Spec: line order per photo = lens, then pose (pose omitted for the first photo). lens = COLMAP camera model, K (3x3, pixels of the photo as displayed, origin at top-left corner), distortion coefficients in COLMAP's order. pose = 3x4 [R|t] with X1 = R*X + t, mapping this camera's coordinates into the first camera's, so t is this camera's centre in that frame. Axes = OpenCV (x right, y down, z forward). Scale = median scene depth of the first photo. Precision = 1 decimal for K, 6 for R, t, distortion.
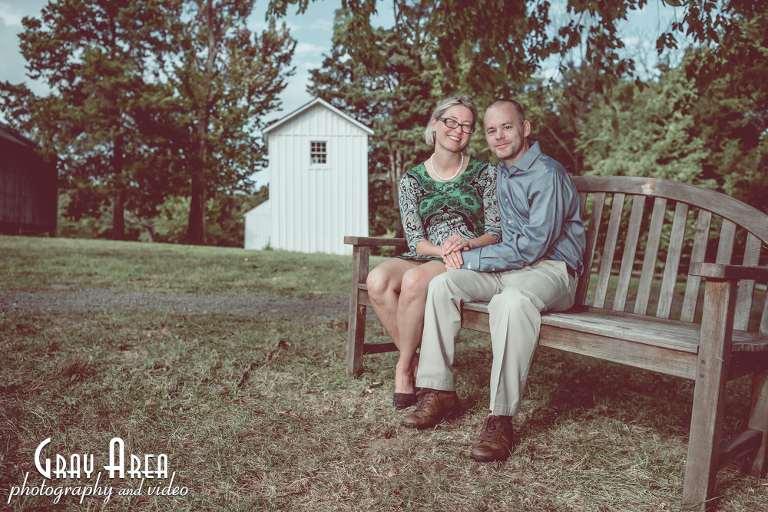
lens RADIAL K [[577.2, 0, 391.8], [0, 577.2, 257.8], [0, 0, 1]] dist [-0.044323, -0.002000]
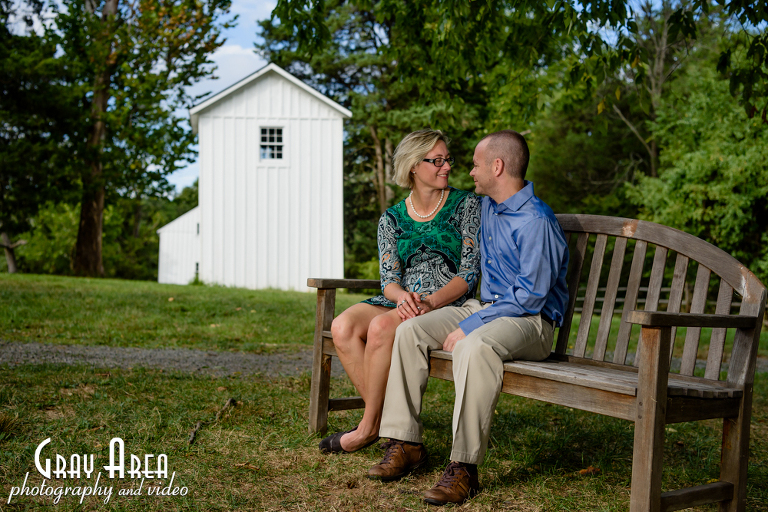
lens RADIAL K [[870.6, 0, 378.8], [0, 870.6, 257.0], [0, 0, 1]] dist [0.021257, 0.000000]
pose [[0.999995, 0.002909, -0.001524, 0.009564], [-0.002974, 0.999014, -0.044294, -0.003205], [0.001394, 0.044298, 0.999017, -0.111652]]
